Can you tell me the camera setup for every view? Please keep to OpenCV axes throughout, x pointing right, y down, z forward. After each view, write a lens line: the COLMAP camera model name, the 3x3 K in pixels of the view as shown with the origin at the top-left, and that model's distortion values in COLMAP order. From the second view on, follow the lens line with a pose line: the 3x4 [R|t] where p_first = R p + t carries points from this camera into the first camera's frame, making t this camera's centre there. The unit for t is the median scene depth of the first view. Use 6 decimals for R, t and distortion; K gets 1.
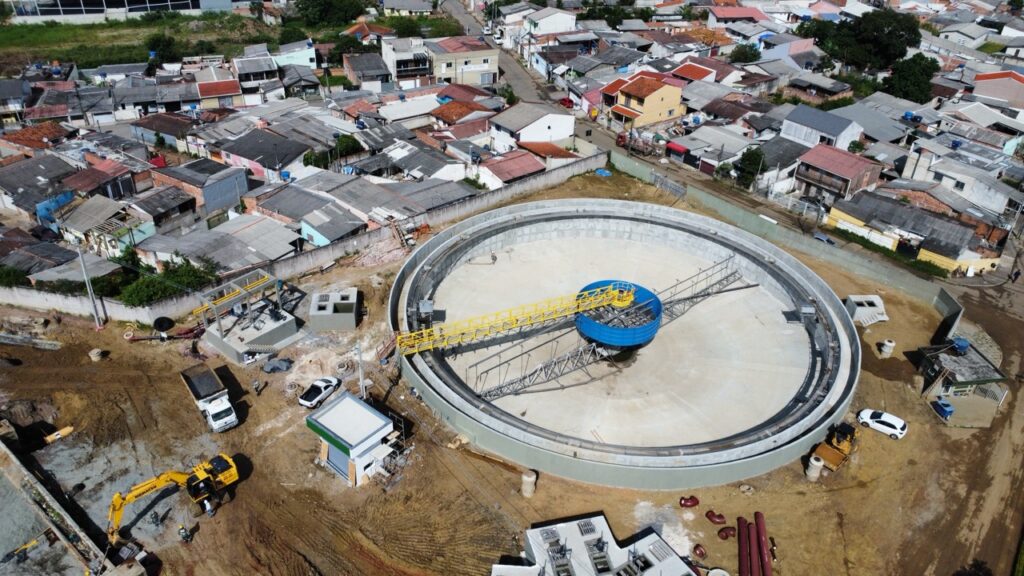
lens RADIAL K [[742.9, 0, 507.1], [0, 742.9, 289.0], [0, 0, 1]] dist [-0.025705, -0.007674]
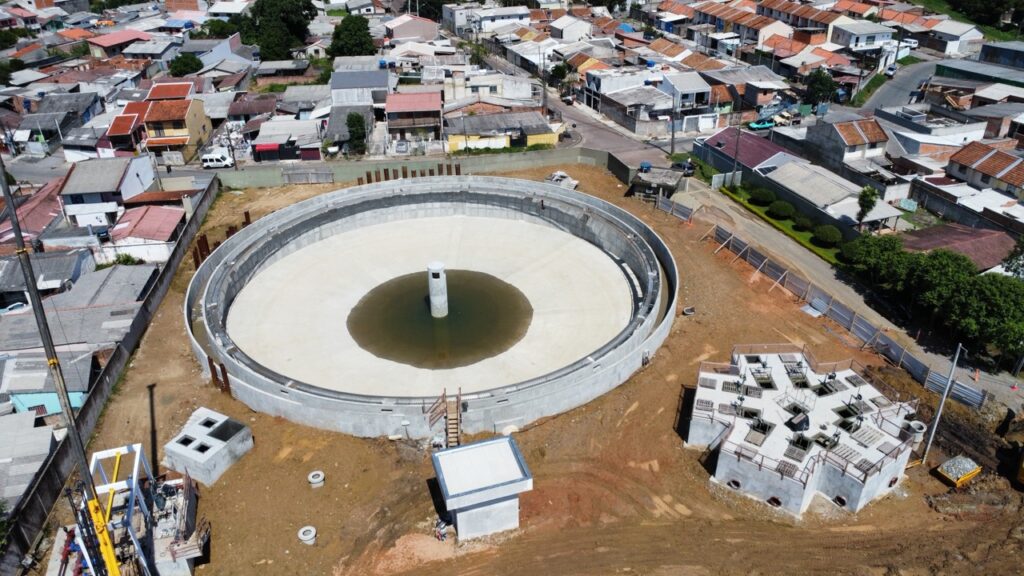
lens RADIAL K [[742.9, 0, 507.1], [0, 742.9, 289.0], [0, 0, 1]] dist [-0.025705, -0.007674]
pose [[0.548475, -0.454900, 0.701599, -0.377144], [0.485716, 0.856316, 0.175507, -0.062582], [-0.680628, 0.244517, 0.690621, 0.222030]]
